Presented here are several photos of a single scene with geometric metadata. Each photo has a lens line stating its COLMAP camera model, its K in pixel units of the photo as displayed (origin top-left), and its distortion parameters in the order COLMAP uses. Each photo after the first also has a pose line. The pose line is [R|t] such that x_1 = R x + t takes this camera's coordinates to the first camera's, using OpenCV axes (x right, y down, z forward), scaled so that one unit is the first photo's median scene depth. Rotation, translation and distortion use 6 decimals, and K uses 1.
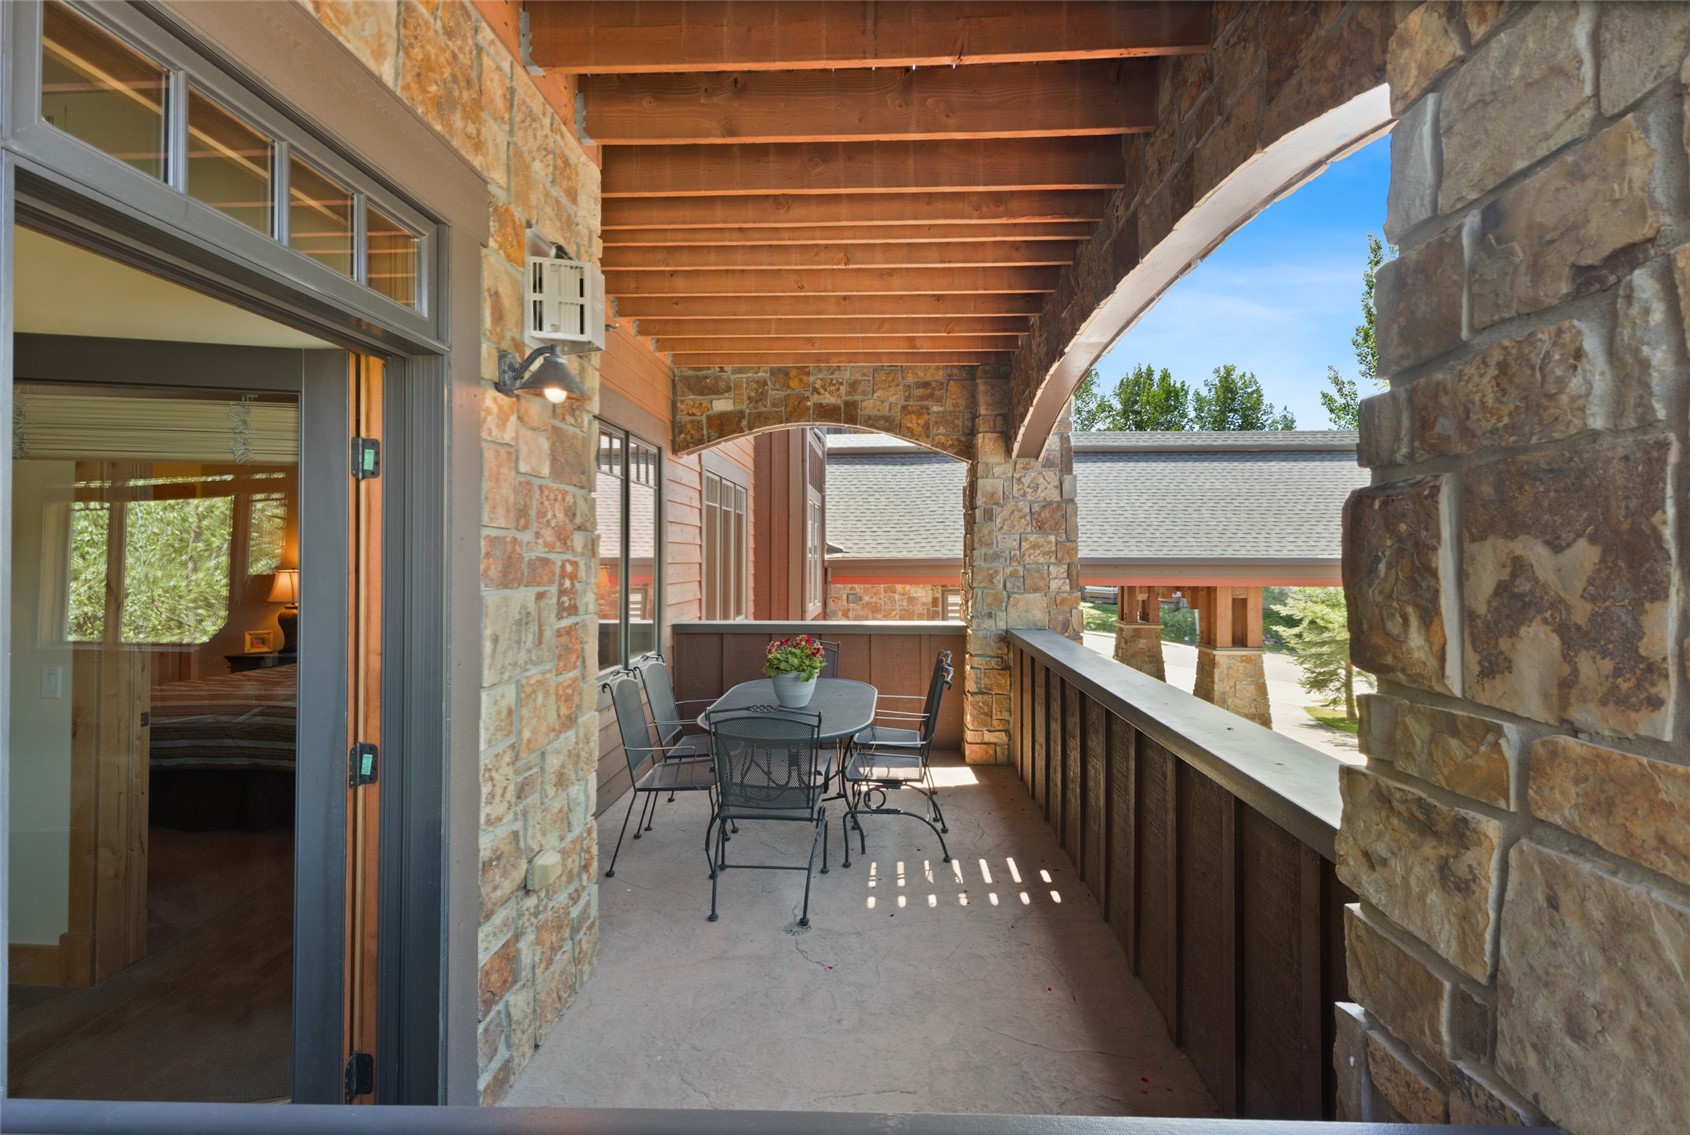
lens RADIAL K [[734.2, 0, 849.3], [0, 734.2, 555.8], [0, 0, 1]] dist [0.003637, -0.000591]
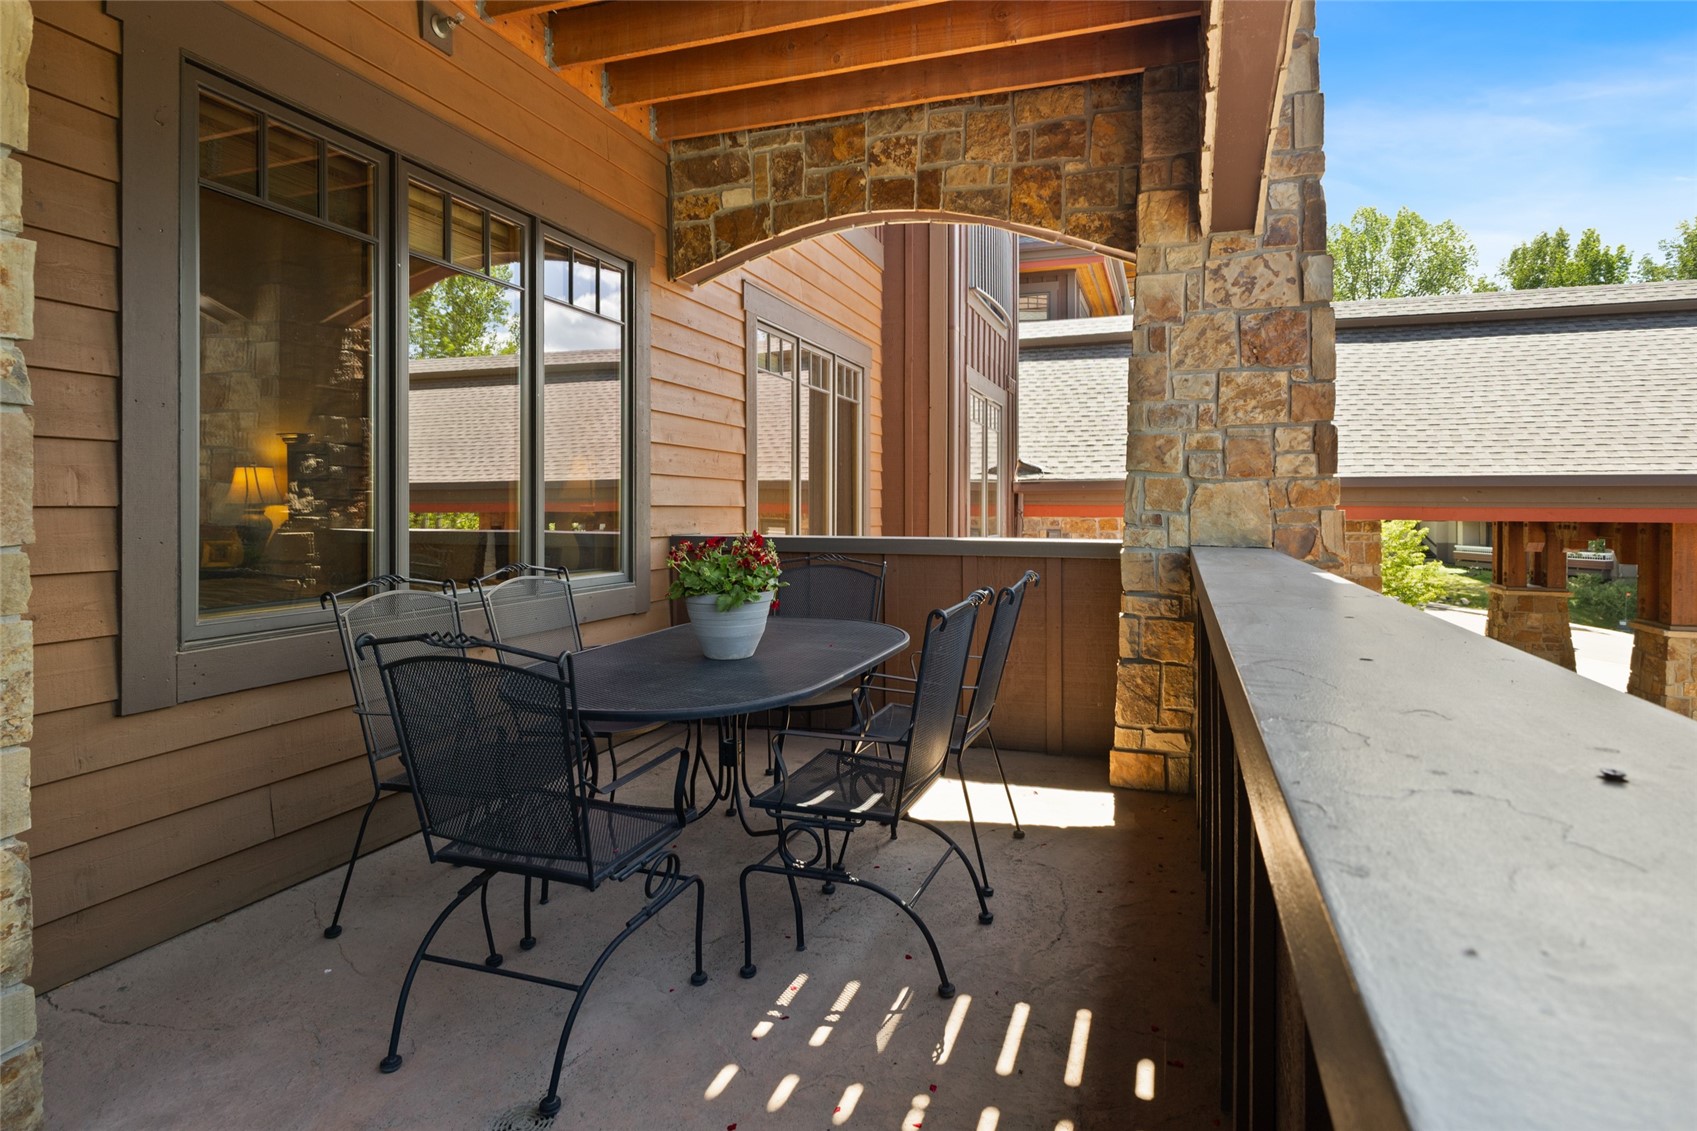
lens RADIAL K [[868.1, 0, 874.6], [0, 868.1, 511.2], [0, 0, 1]] dist [0.010643, 0.000089]
pose [[0.961301, 0.004286, -0.275467, 0.163579], [-0.002780, 0.999979, 0.005858, 0.068973], [0.275487, -0.004866, 0.961293, 0.306666]]
